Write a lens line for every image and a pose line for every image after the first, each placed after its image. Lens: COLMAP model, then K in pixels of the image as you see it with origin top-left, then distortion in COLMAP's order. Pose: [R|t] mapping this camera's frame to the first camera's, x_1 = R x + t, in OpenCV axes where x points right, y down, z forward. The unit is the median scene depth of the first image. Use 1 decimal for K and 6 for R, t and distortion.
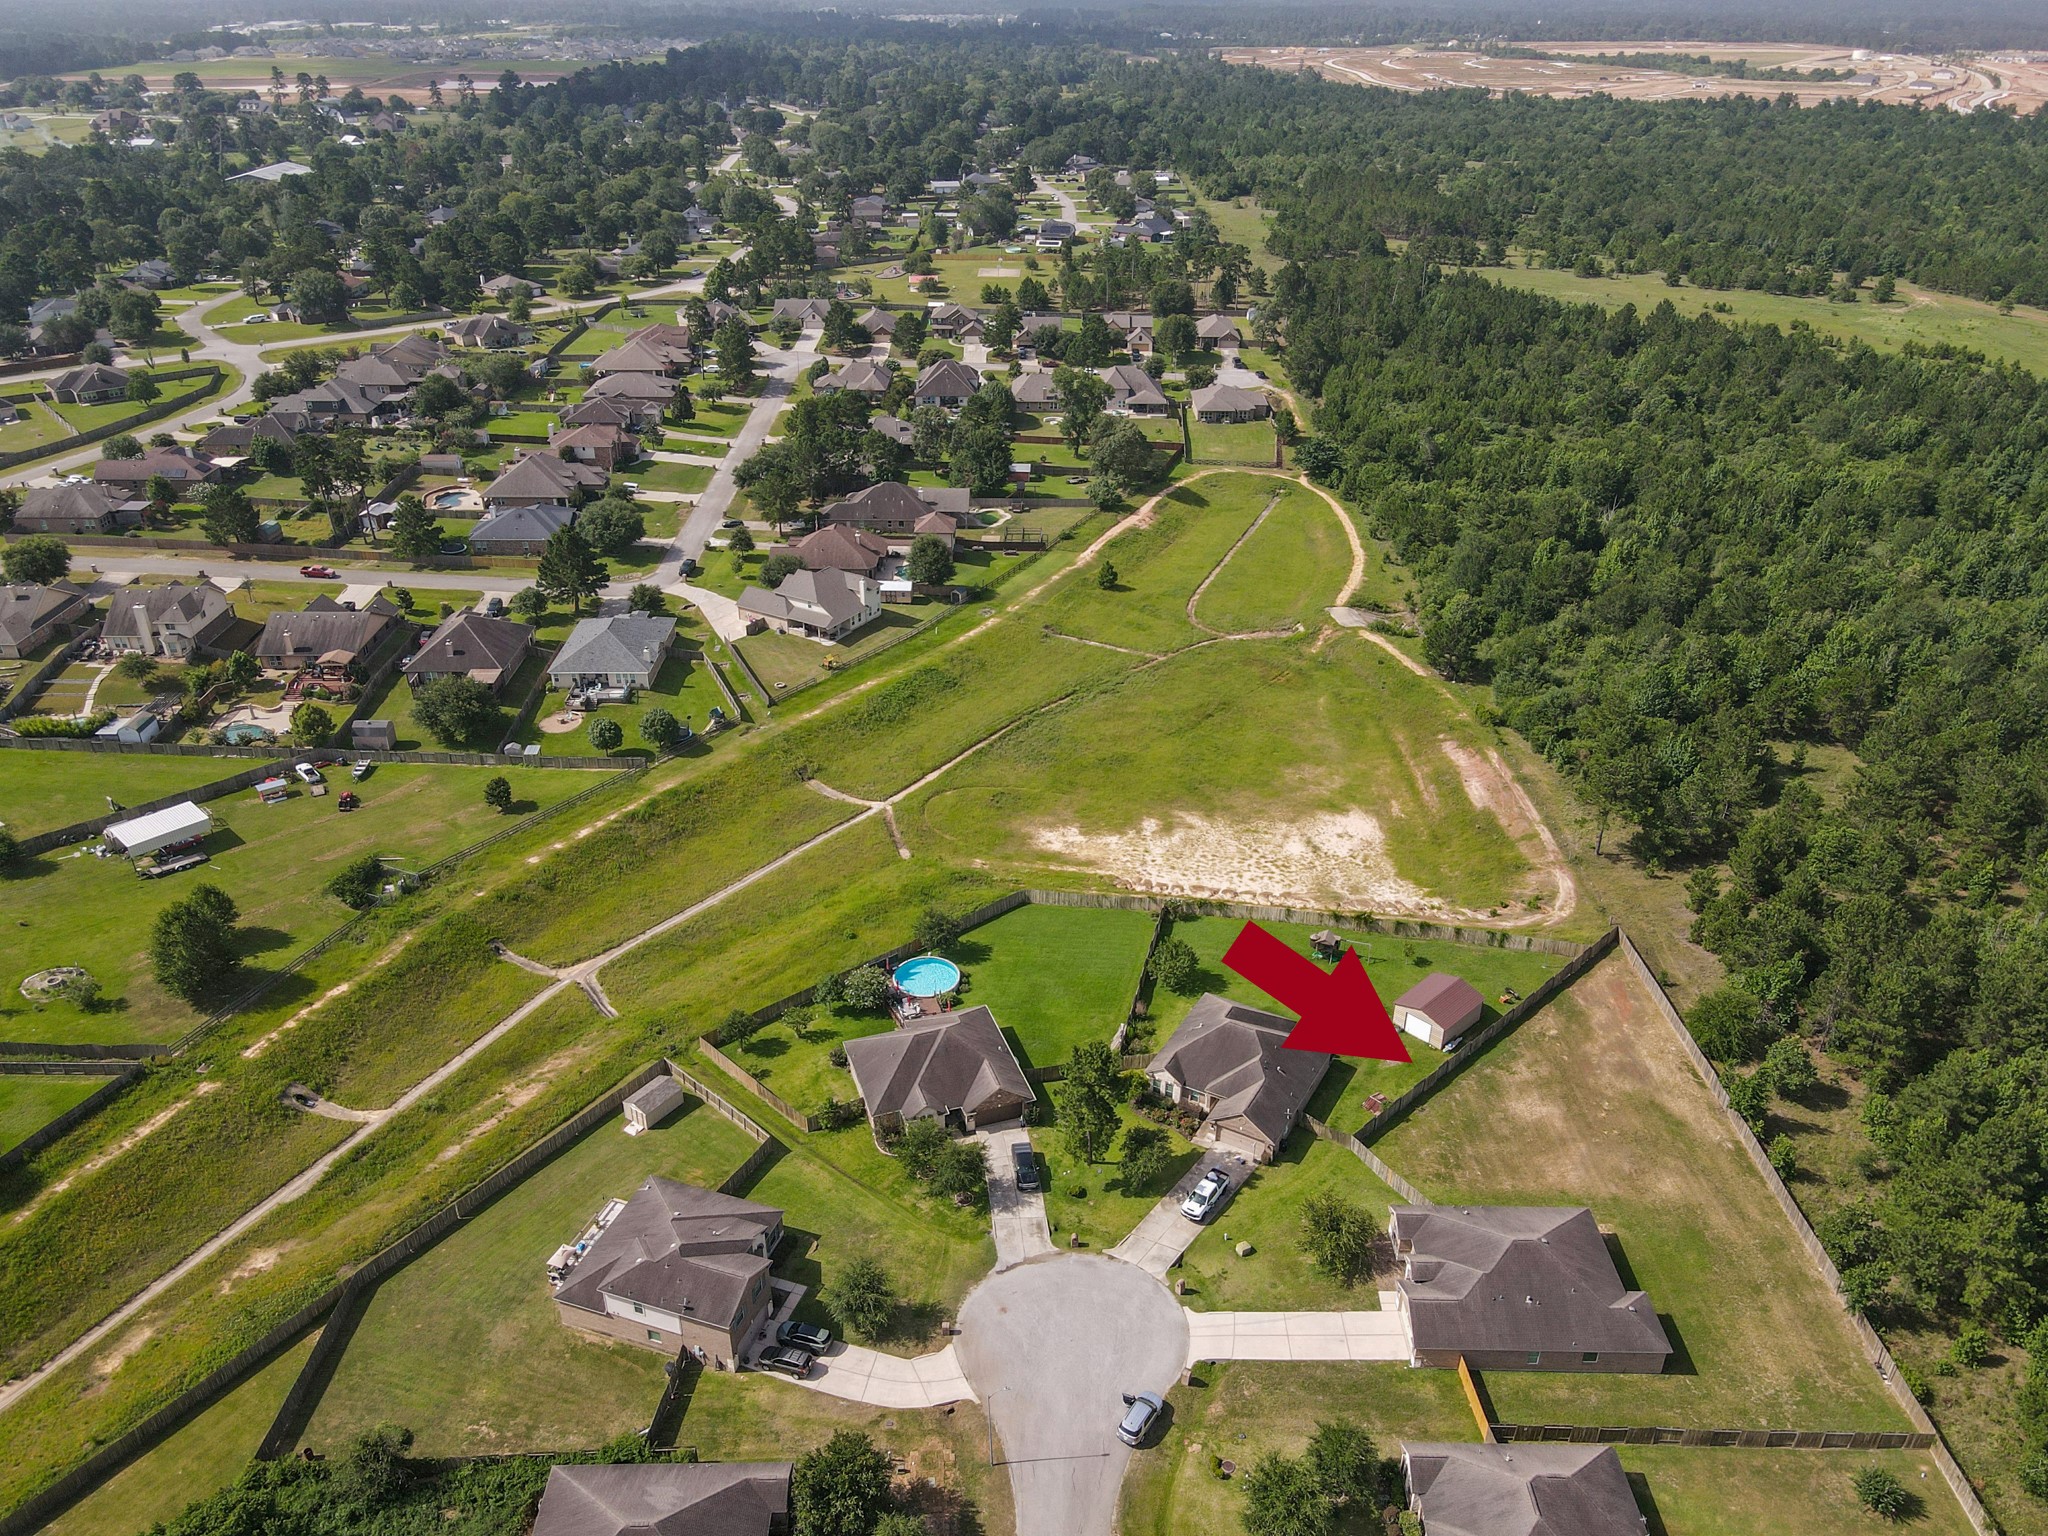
lens RADIAL K [[1473.4, 0, 1024.0], [0, 1473.4, 768.0], [0, 0, 1]] dist [0.005565, 0.001984]
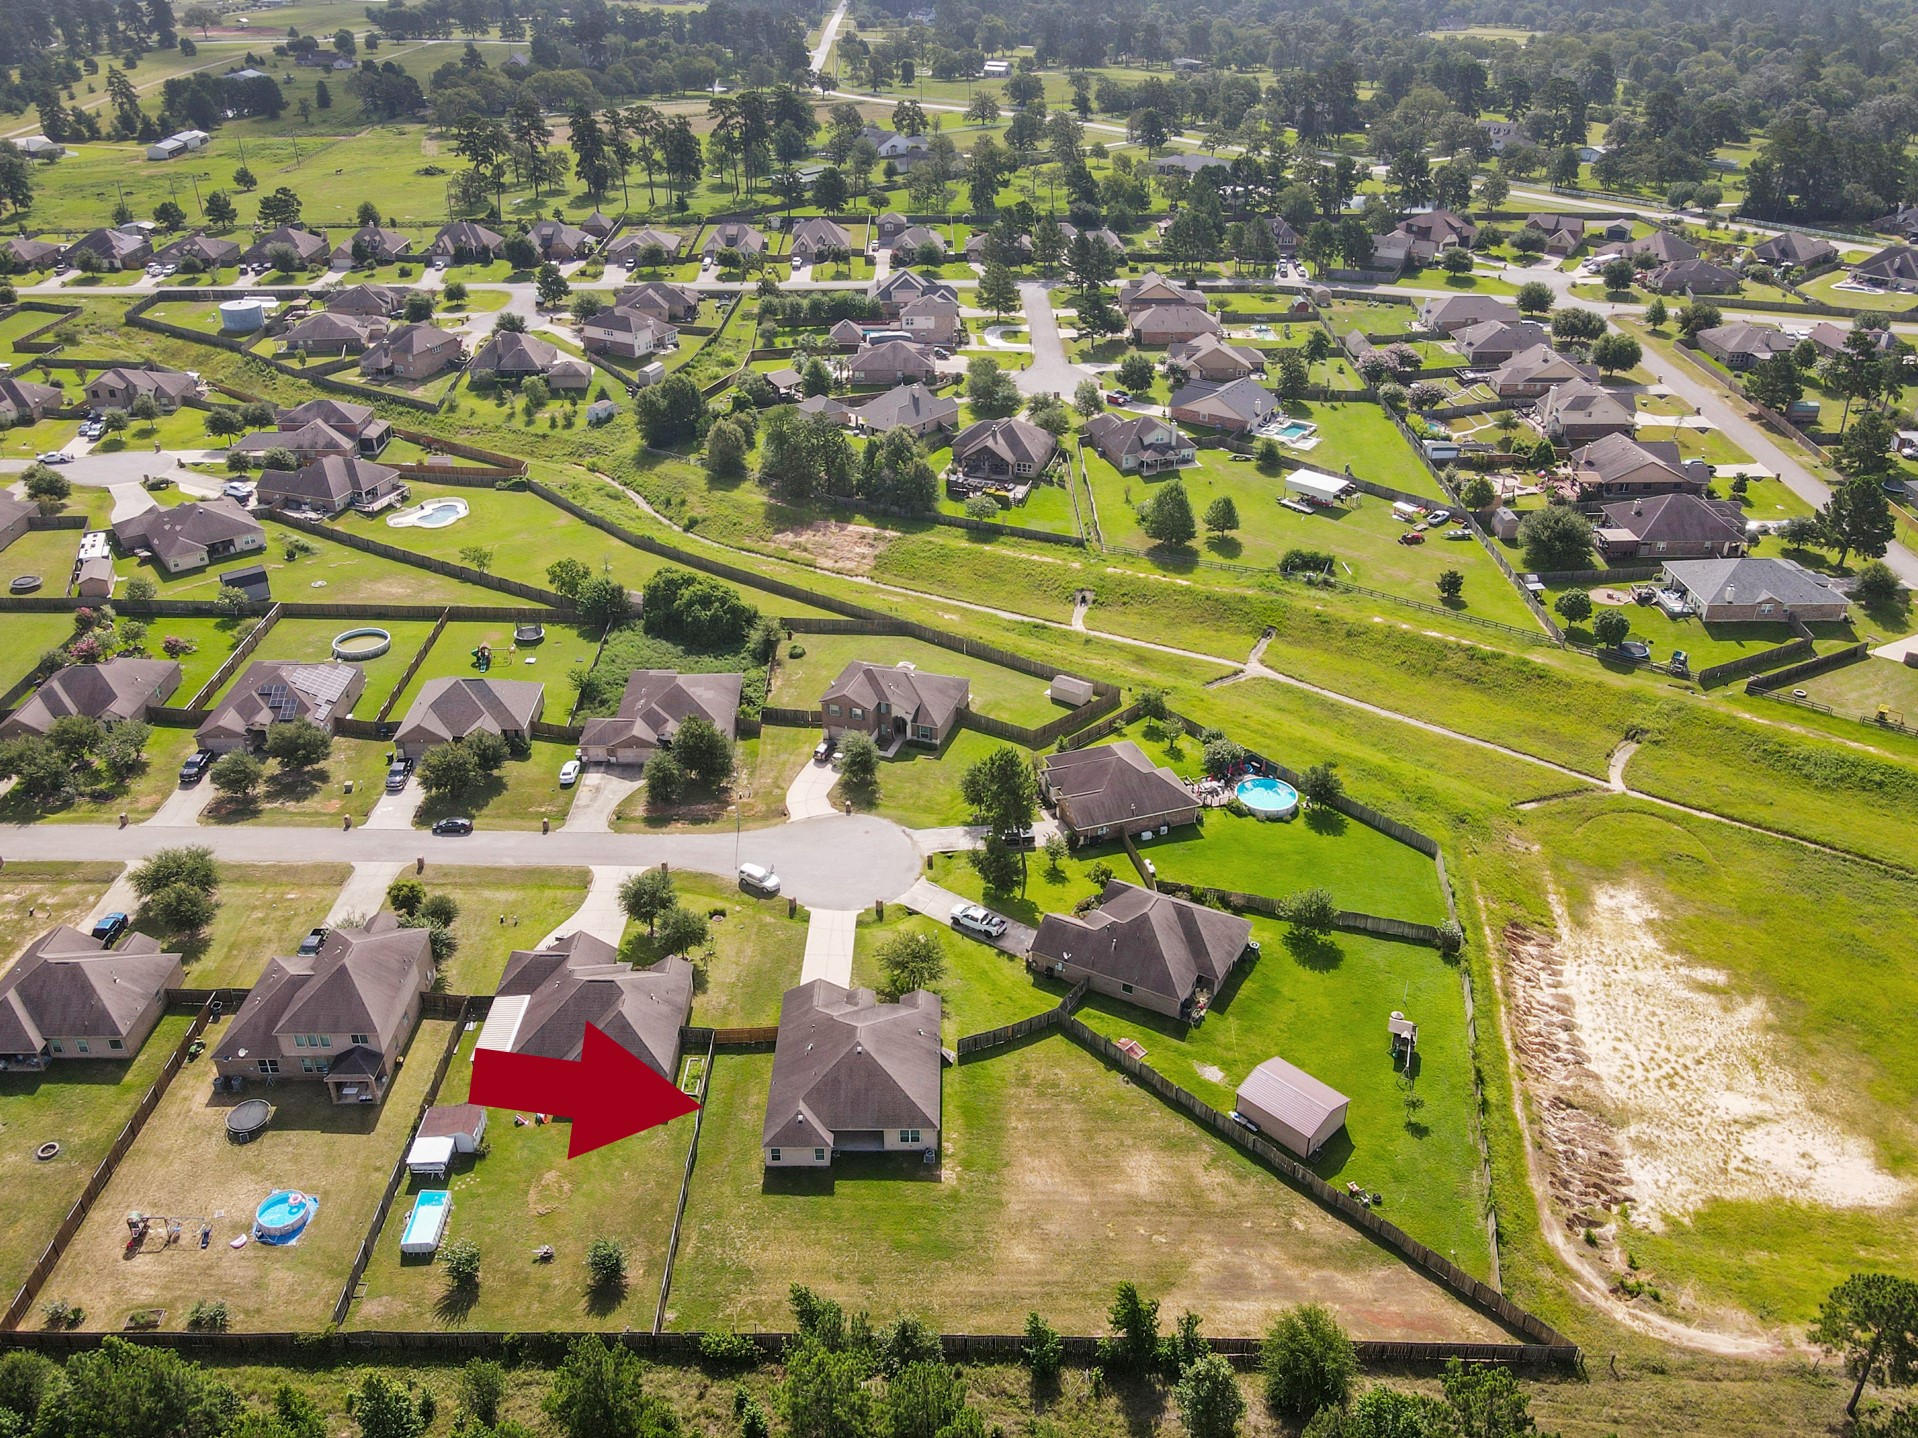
lens RADIAL K [[1481.5, 0, 959.0], [0, 1481.5, 719.0], [0, 0, 1]] dist [0.005699, 0.010603]
pose [[0.022751, 0.494232, -0.869033, 1.097790], [-0.473796, 0.770771, 0.425945, -0.335947], [0.880341, 0.402053, 0.251700, 0.648803]]
